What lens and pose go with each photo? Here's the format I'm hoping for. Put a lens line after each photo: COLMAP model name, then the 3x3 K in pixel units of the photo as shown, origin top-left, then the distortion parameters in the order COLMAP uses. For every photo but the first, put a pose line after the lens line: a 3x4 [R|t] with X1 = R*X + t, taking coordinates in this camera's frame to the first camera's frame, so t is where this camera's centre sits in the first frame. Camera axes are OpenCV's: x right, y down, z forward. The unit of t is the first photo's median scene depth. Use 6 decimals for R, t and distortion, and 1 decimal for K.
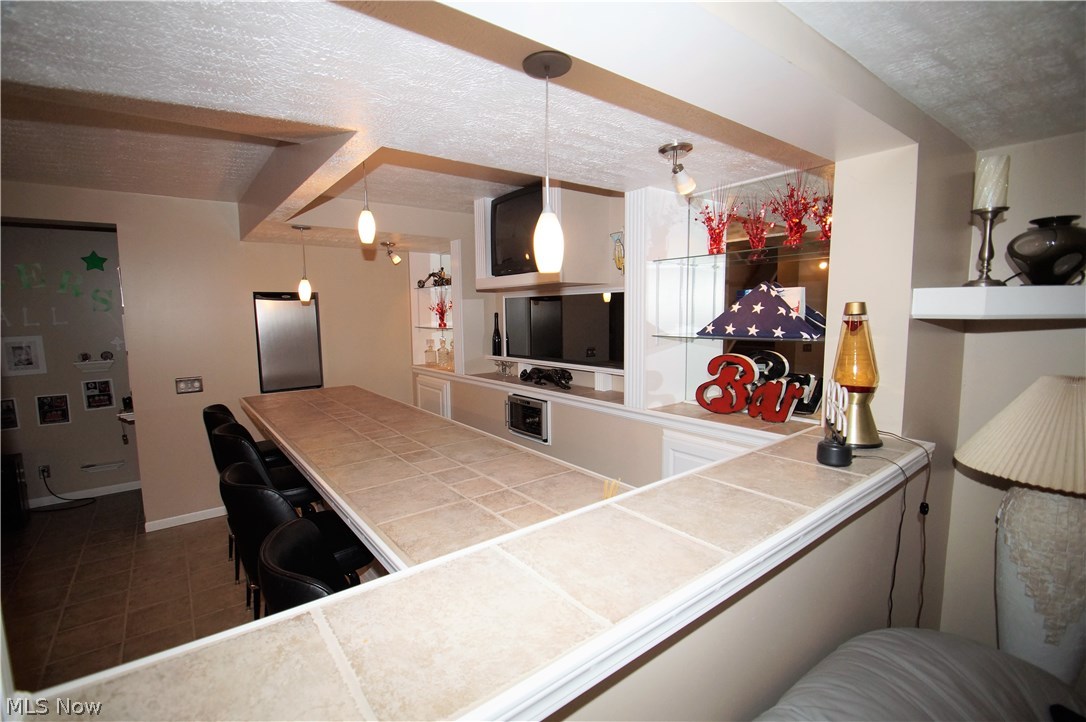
lens RADIAL K [[480.7, 0, 543.0], [0, 480.7, 361.0], [0, 0, 1]] dist [0.003119, 0.000247]
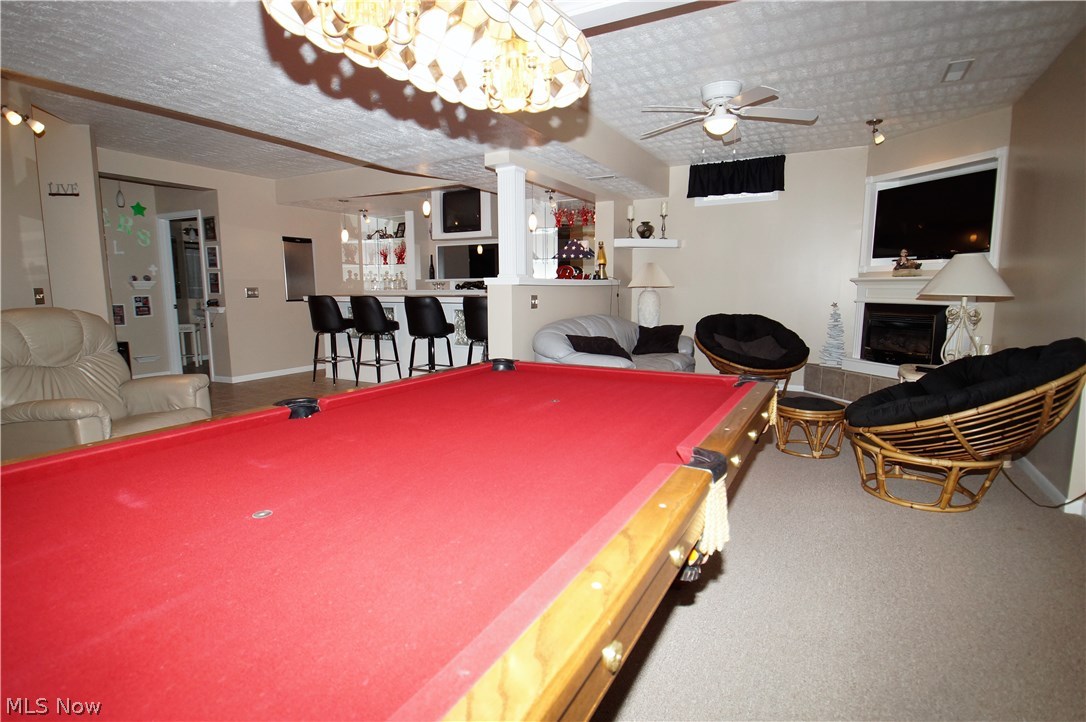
lens RADIAL K [[568.9, 0, 543.0], [0, 568.9, 361.0], [0, 0, 1]] dist [0.017301, -0.000012]
pose [[0.911647, -0.048379, 0.408118, -0.974748], [0.039500, 0.998764, 0.030160, 0.393057], [-0.409073, -0.011374, 0.912431, -1.728566]]
